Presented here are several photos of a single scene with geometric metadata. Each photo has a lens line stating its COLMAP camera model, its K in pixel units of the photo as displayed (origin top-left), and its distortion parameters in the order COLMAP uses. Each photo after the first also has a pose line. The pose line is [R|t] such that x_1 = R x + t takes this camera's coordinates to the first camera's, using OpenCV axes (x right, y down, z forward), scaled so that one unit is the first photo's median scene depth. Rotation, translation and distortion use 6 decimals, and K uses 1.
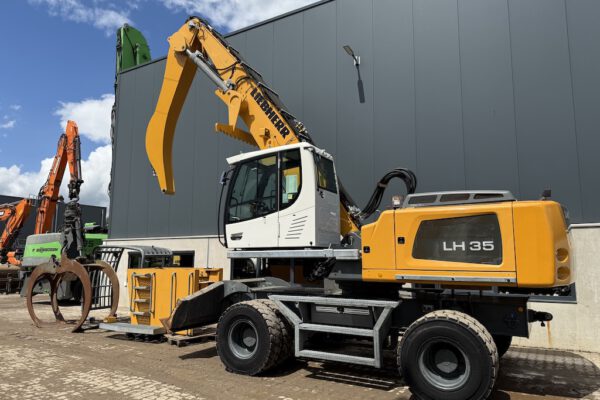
lens RADIAL K [[418.3, 0, 297.2], [0, 418.3, 201.1], [0, 0, 1]] dist [0.119073, -0.167633]
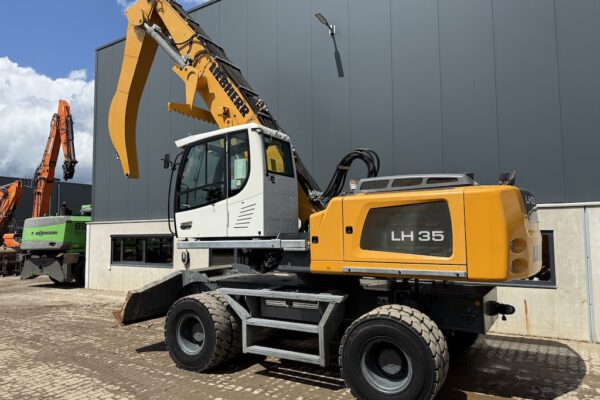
lens RADIAL K [[418.3, 0, 297.2], [0, 418.3, 201.1], [0, 0, 1]] dist [0.119073, -0.167633]
pose [[0.999452, -0.018582, -0.027380, 0.137248], [0.020248, 0.997878, 0.061884, -0.024847], [0.026172, -0.062405, 0.997708, 0.073963]]
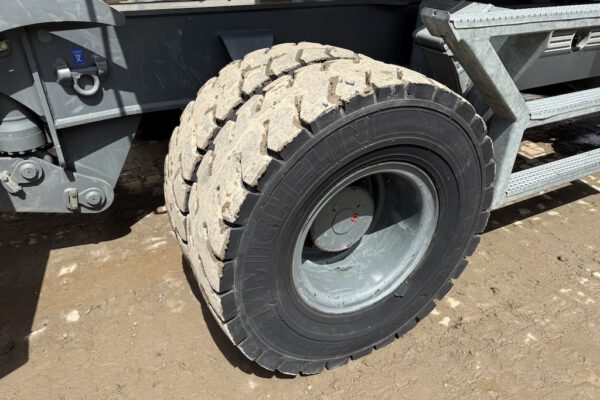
lens RADIAL K [[425.5, 0, 300.0], [0, 425.5, 200.0], [0, 0, 1]] dist [0.043370, -0.055555]
pose [[0.524250, -0.420097, 0.740730, -0.287315], [-0.117898, 0.825662, 0.551708, 0.185656], [-0.843364, -0.376564, 0.383325, 0.923540]]
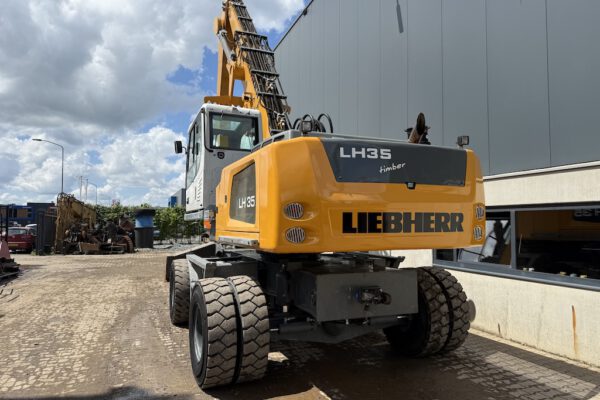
lens RADIAL K [[421.8, 0, 300.0], [0, 421.8, 200.0], [0, 0, 1]] dist [0.041270, -0.057228]
pose [[0.787610, -0.035410, -0.615156, 0.797863], [0.081057, 0.995626, 0.046470, 0.057754], [0.610819, -0.086463, 0.787035, 0.333735]]
